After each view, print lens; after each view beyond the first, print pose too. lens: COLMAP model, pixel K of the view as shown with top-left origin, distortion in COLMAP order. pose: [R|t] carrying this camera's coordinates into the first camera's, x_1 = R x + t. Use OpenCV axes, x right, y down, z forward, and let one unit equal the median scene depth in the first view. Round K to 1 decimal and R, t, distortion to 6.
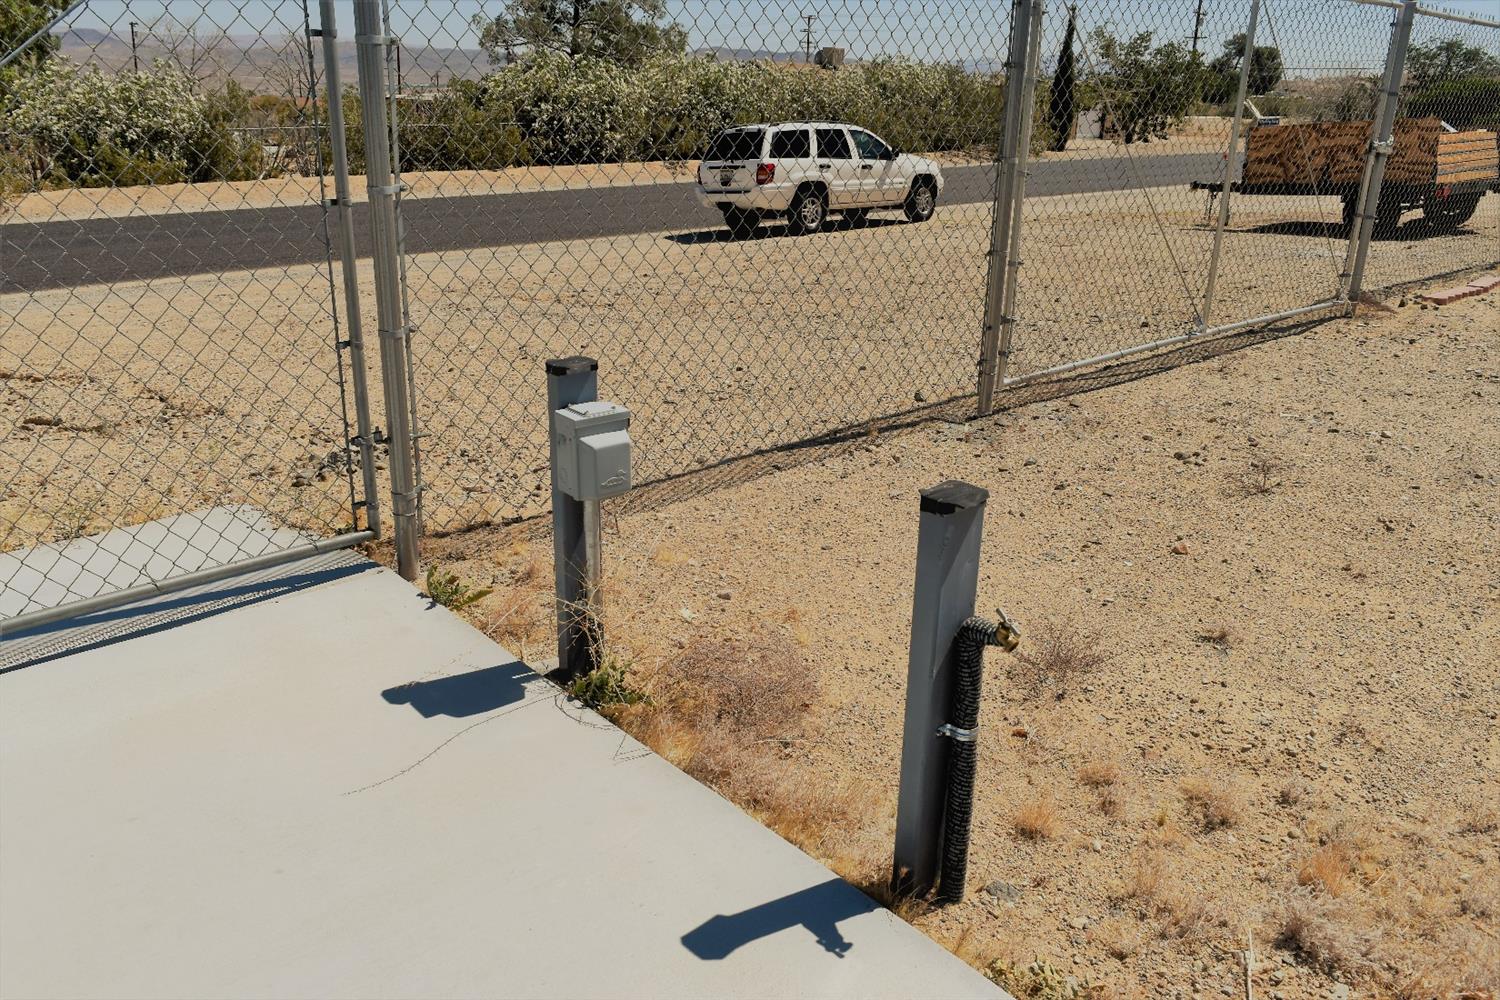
lens RADIAL K [[1178.3, 0, 750.0], [0, 1178.3, 500.0], [0, 0, 1]] dist [-0.008516, -0.000134]
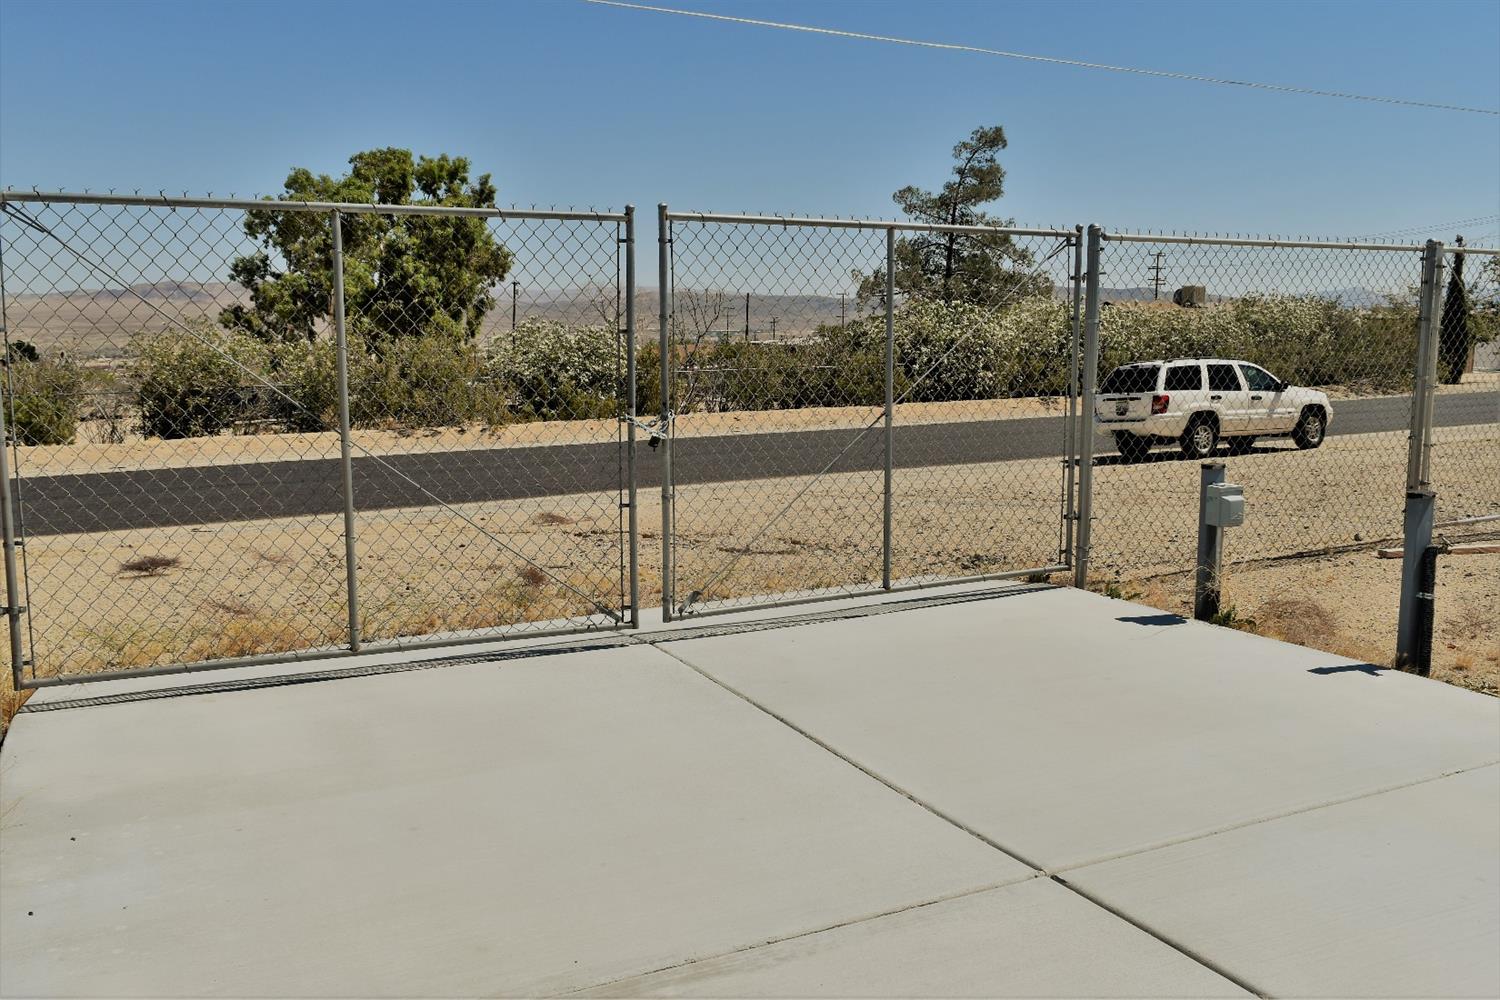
lens RADIAL K [[1260.1, 0, 750.0], [0, 1260.1, 500.0], [0, 0, 1]] dist [-0.005433, -0.002748]
pose [[0.966097, 0.012455, -0.257879, -0.049811], [-0.064091, 0.979140, -0.192814, 0.058960], [0.250098, 0.202805, 0.946743, -0.182661]]
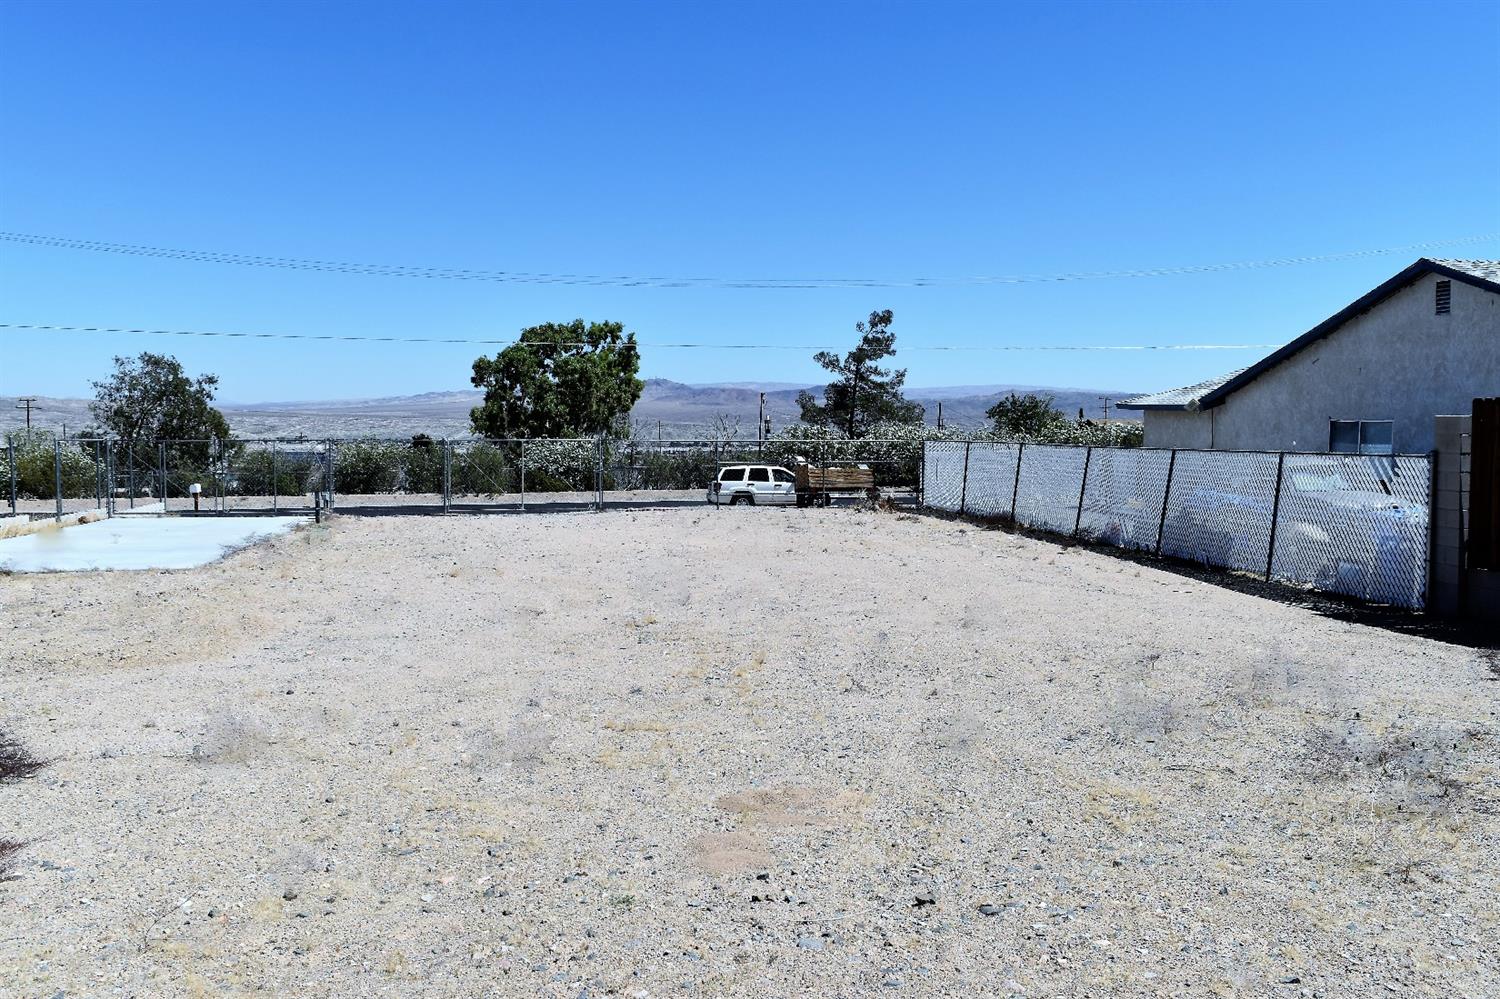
lens RADIAL K [[1260.1, 0, 750.0], [0, 1260.1, 499.5], [0, 0, 1]] dist [-0.005433, -0.002748]
pose [[0.839026, 0.017584, -0.543807, 1.308869], [-0.167619, 0.959220, -0.227598, 0.272461], [0.517629, 0.282113, 0.807758, -0.871678]]
